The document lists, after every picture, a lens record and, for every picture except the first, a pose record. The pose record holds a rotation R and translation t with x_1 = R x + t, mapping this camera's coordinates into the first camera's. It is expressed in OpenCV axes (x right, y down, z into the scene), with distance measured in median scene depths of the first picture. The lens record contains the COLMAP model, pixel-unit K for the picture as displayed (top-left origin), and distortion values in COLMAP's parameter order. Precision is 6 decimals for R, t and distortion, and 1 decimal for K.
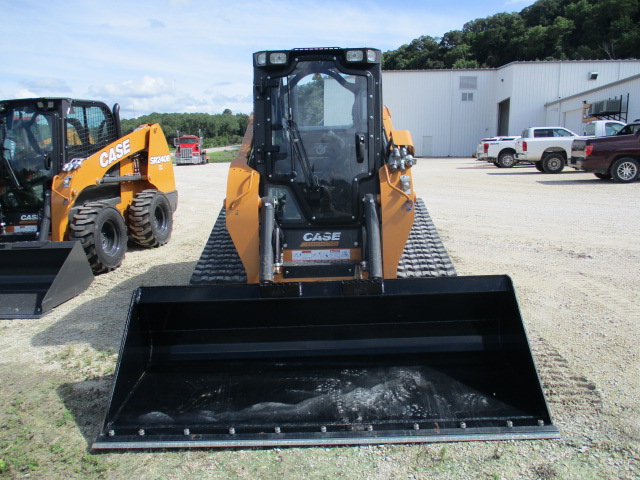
lens RADIAL K [[546.1, 0, 320.0], [0, 546.1, 240.0], [0, 0, 1]] dist [-0.052540, 0.015116]
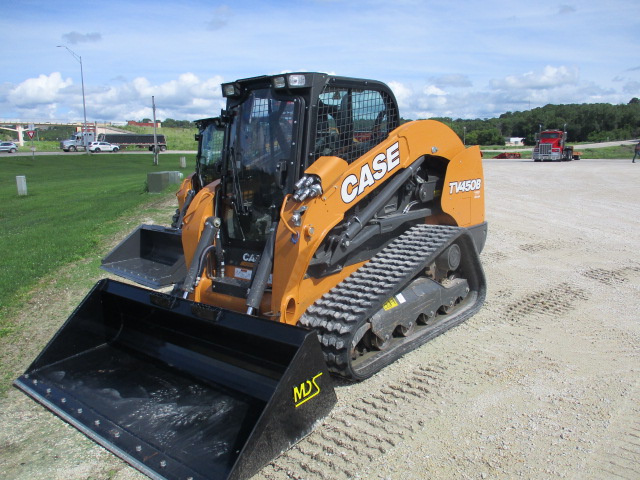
lens RADIAL K [[546.1, 0, 320.0], [0, 546.1, 240.0], [0, 0, 1]] dist [-0.052540, 0.015116]
pose [[0.764595, 0.115314, -0.634112, 0.645930], [-0.105838, 0.992972, 0.052956, -0.093852], [0.635762, 0.026623, 0.771426, 0.239124]]
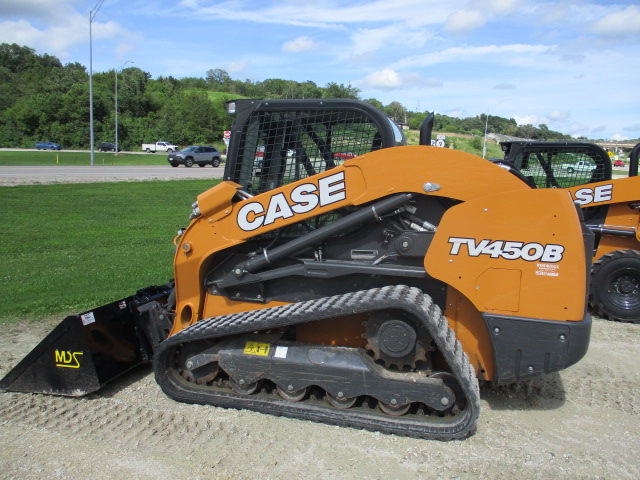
lens RADIAL K [[546.1, 0, 320.0], [0, 546.1, 240.0], [0, 0, 1]] dist [-0.052540, 0.015116]
pose [[-0.254397, 0.148638, -0.955609, 0.888335], [-0.194442, 0.960080, 0.201097, -0.283997], [0.947351, 0.236968, -0.215340, 1.209592]]
